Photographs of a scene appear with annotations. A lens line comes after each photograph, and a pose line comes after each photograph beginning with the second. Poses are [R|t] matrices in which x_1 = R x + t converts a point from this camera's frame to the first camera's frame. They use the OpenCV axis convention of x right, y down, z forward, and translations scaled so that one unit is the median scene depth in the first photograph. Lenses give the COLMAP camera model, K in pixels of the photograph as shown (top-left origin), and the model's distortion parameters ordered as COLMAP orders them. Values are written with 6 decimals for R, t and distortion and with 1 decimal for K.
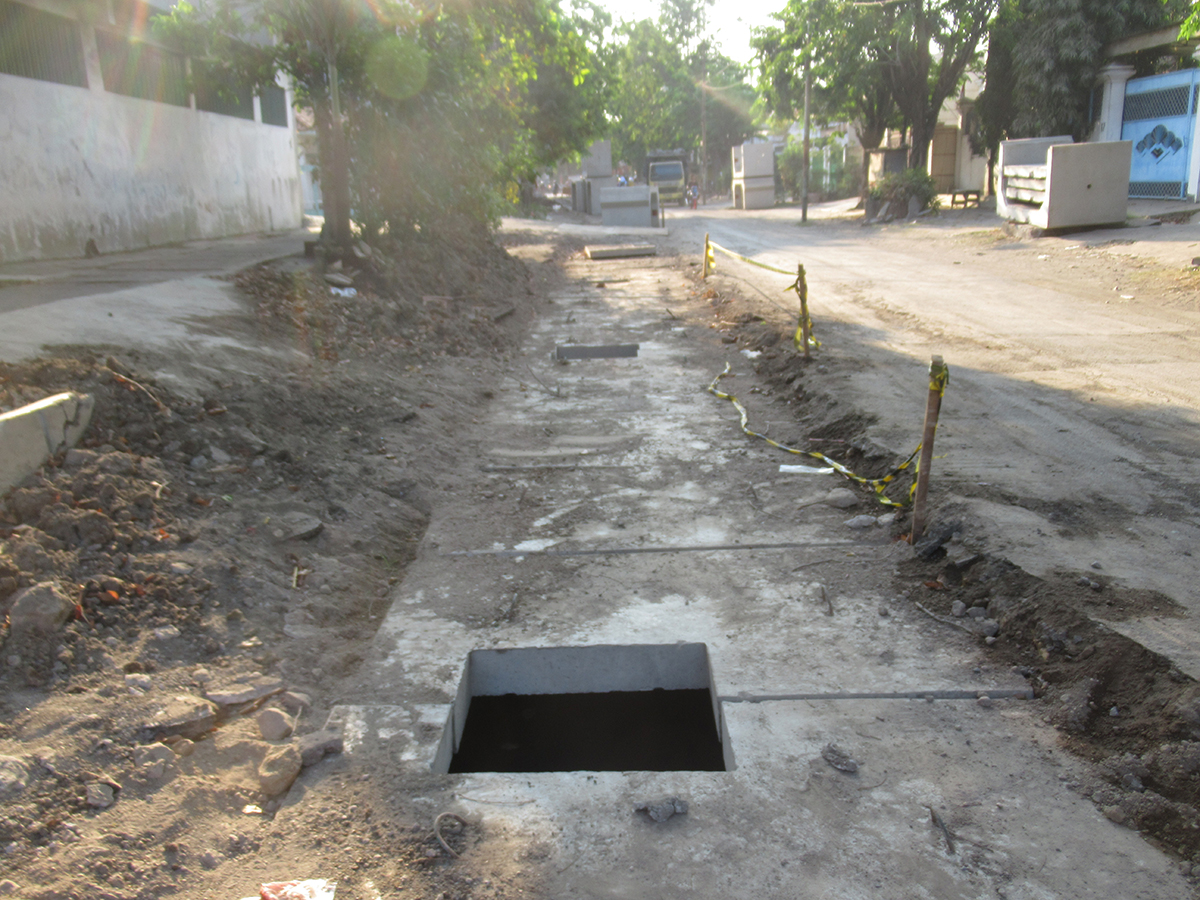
lens RADIAL K [[986.4, 0, 591.1], [0, 986.4, 453.0], [0, 0, 1]] dist [0.016915, 0.014703]
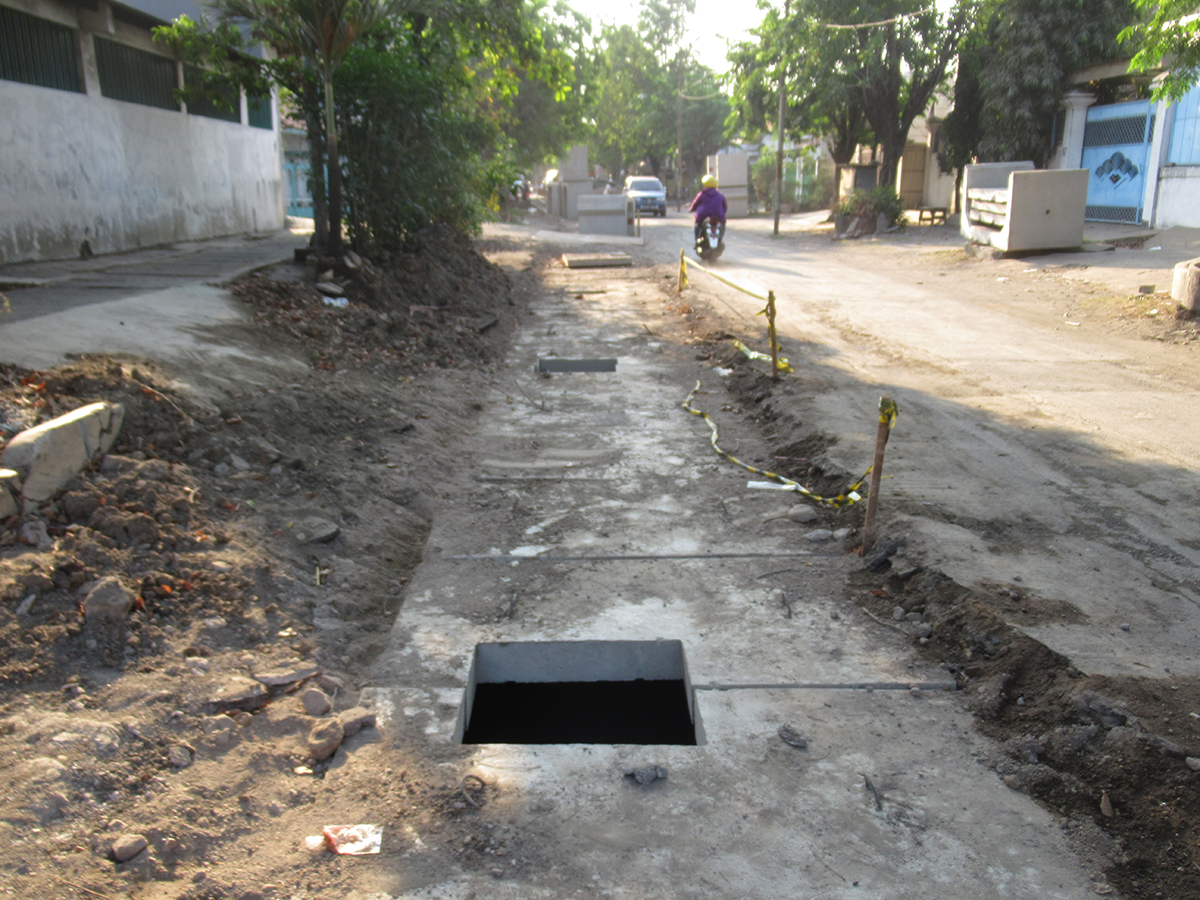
lens RADIAL K [[986.4, 0, 604.0], [0, 986.4, 444.0], [0, 0, 1]] dist [0.016915, 0.014703]
pose [[0.998734, 0.023936, 0.044238, -0.023650], [-0.023428, 0.999654, -0.011961, -0.015698], [-0.044509, 0.010910, 0.998949, -0.116685]]
